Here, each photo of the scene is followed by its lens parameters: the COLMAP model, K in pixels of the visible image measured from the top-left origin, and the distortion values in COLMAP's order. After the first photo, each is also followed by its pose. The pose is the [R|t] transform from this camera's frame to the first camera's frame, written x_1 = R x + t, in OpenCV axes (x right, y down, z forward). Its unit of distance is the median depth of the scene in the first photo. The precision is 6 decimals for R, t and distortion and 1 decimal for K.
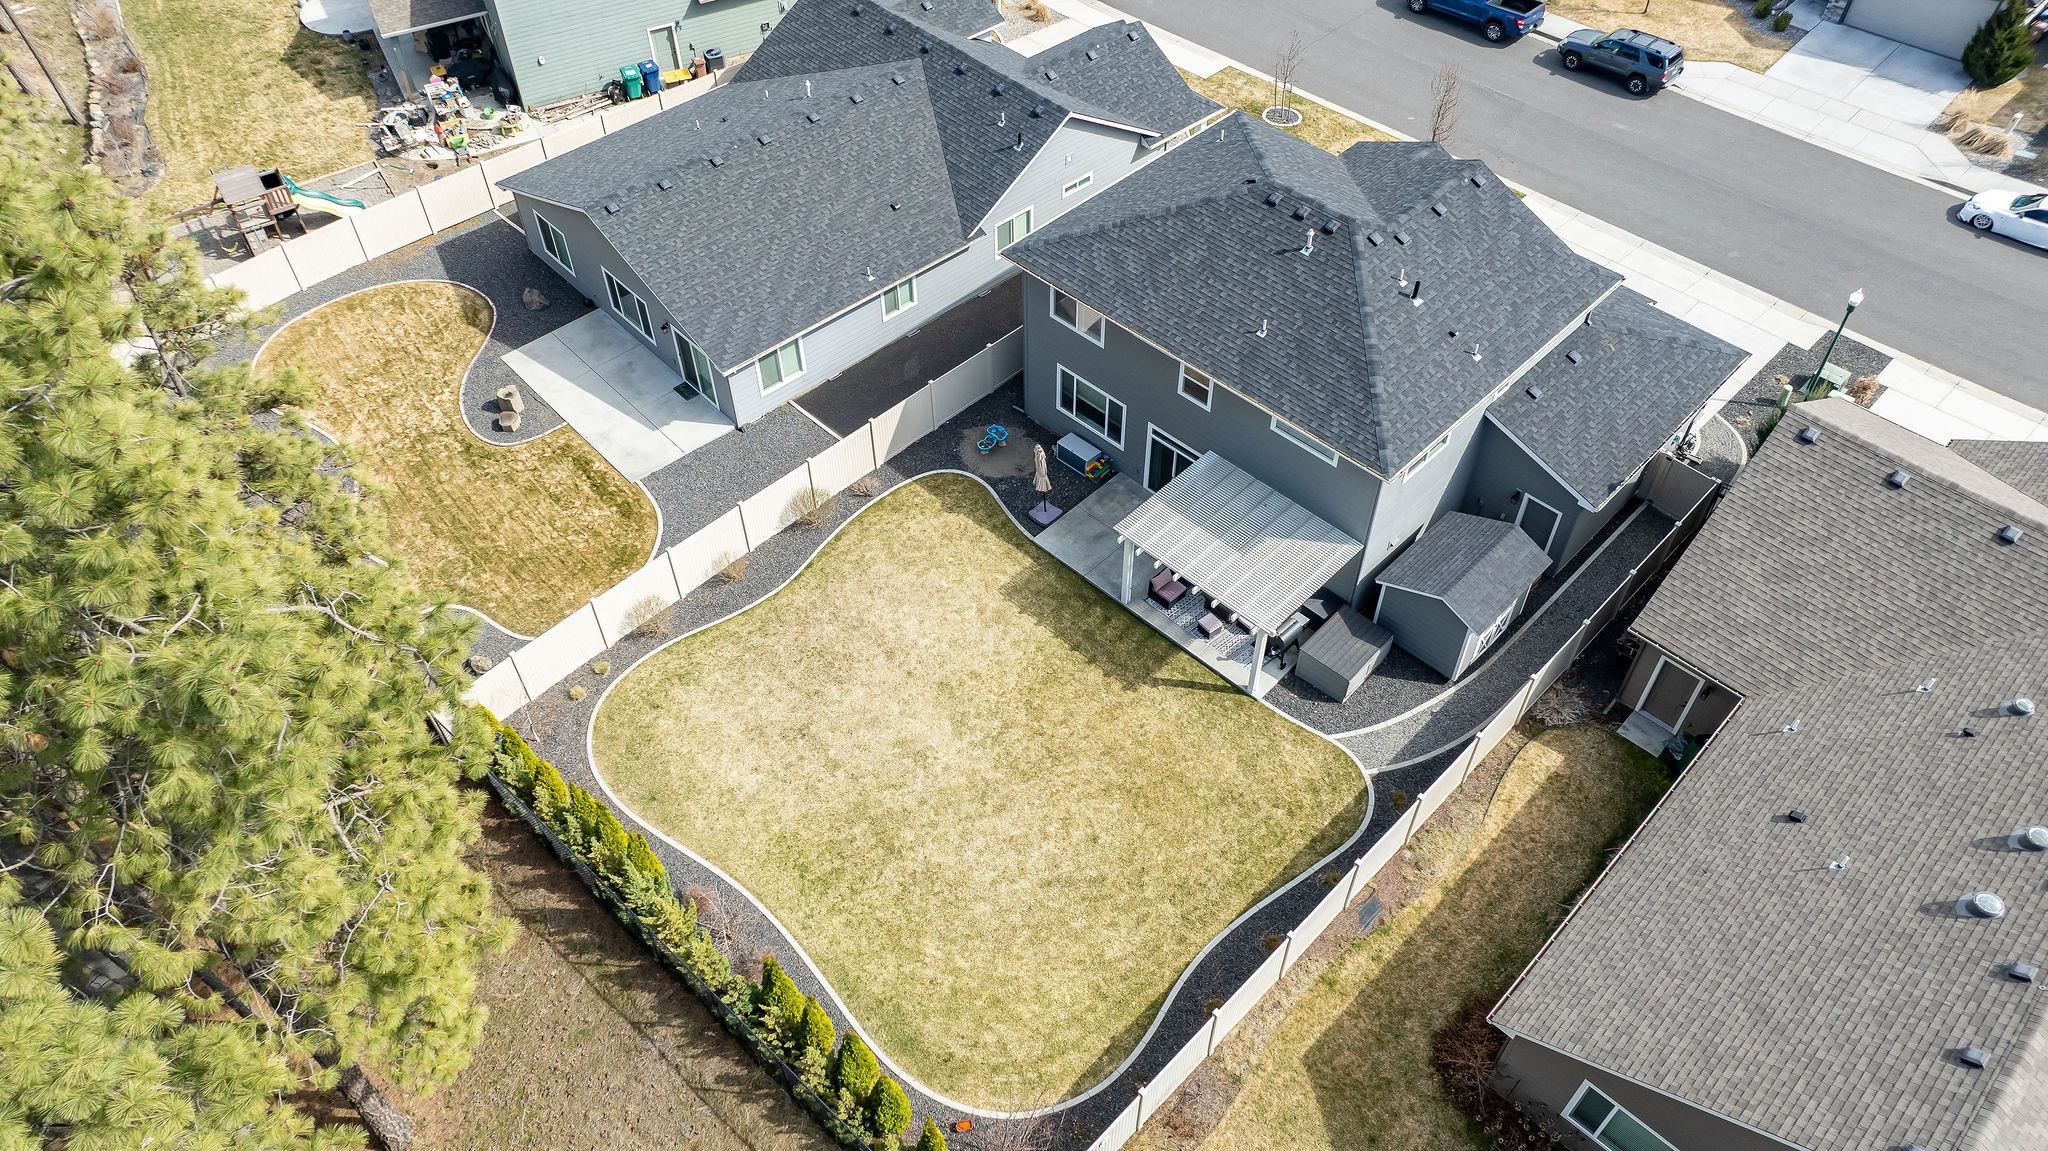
lens RADIAL K [[1442.8, 0, 1024.0], [0, 1442.8, 575.5], [0, 0, 1]] dist [-0.037666, 0.037816]
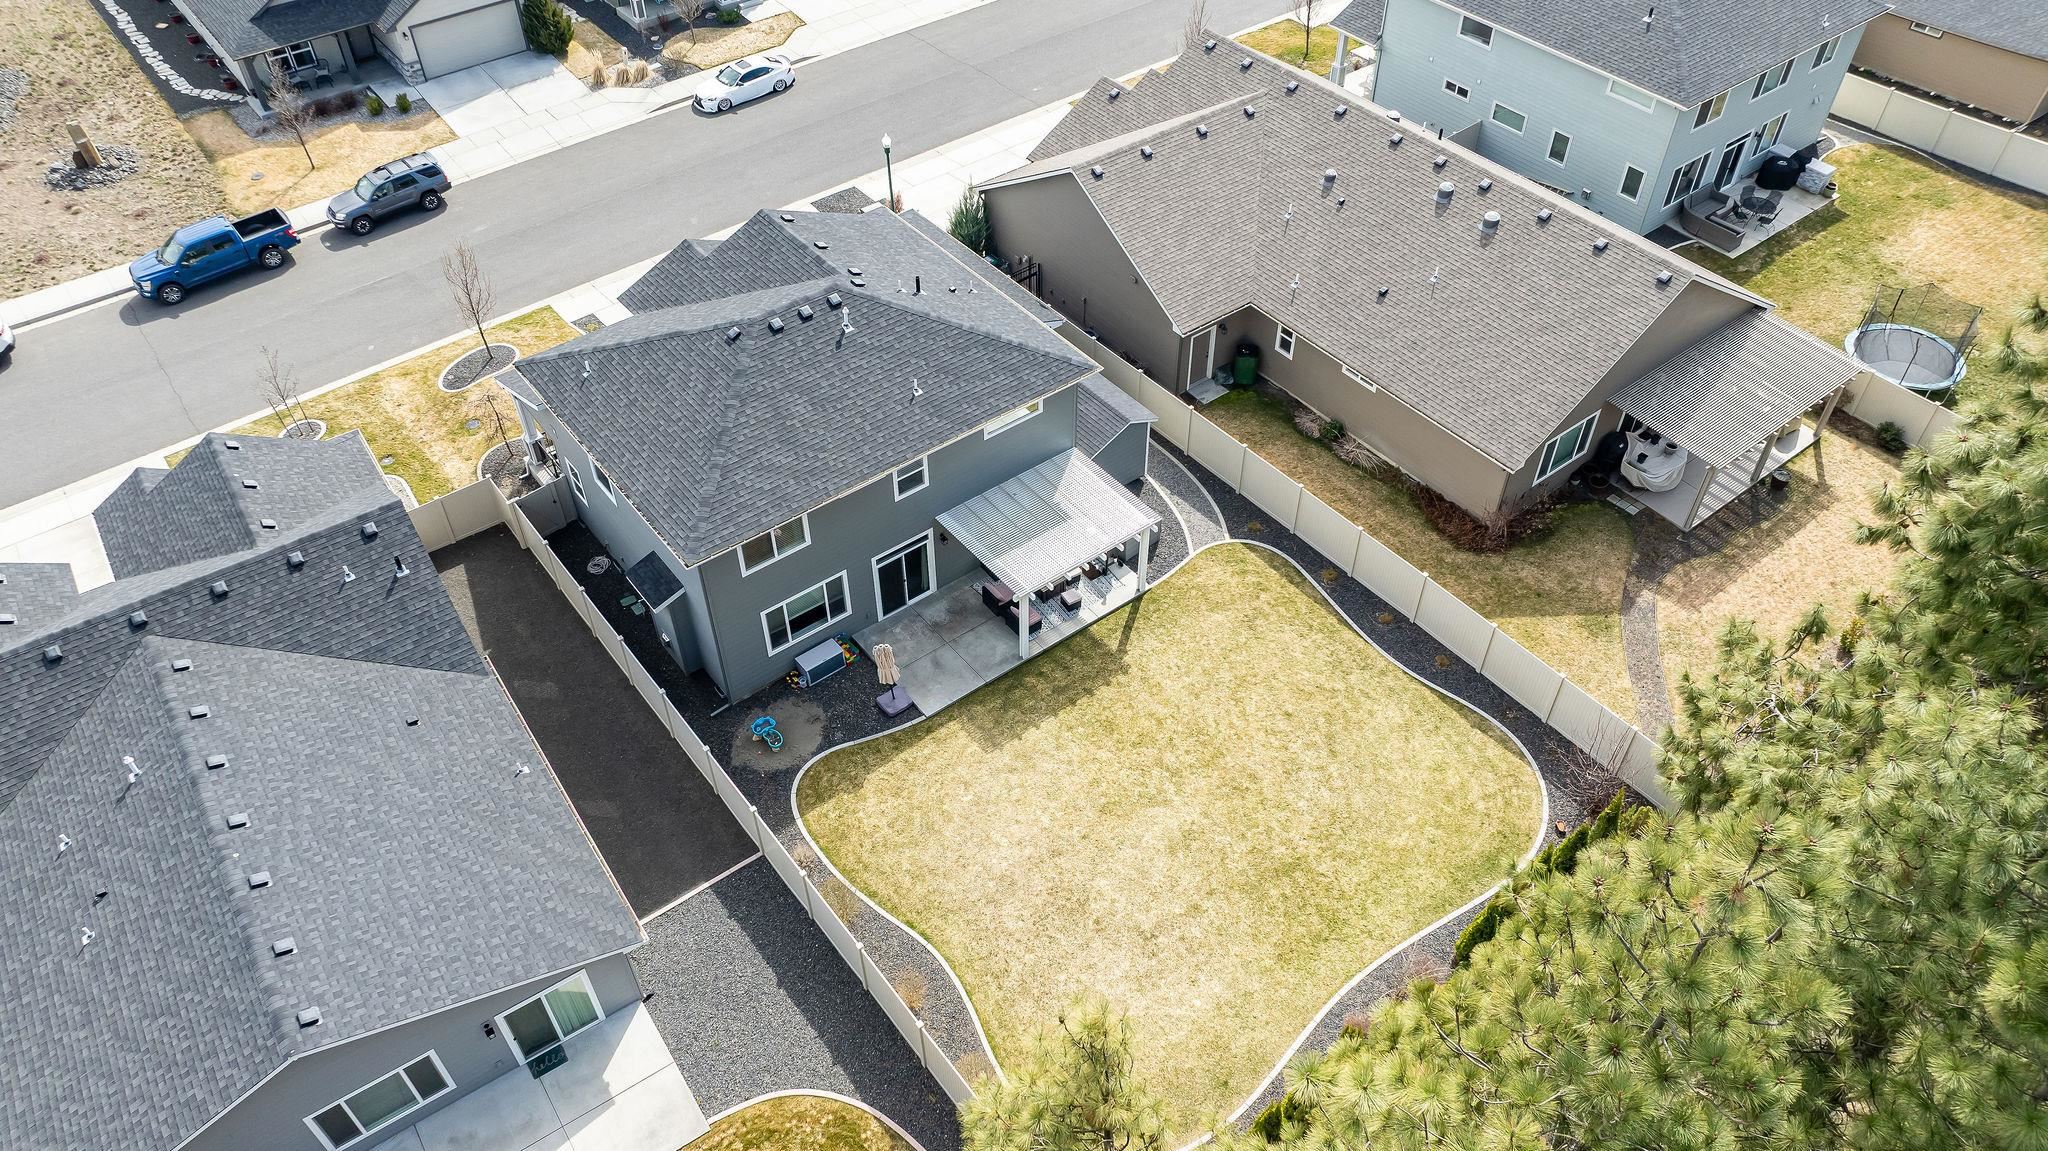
lens RADIAL K [[1442.8, 0, 1024.0], [0, 1442.8, 575.5], [0, 0, 1]] dist [-0.037666, 0.037816]
pose [[0.137531, -0.694374, 0.706350, -0.623661], [0.738914, 0.546827, 0.393684, -0.423722], [-0.659615, 0.467788, 0.588288, 0.360898]]
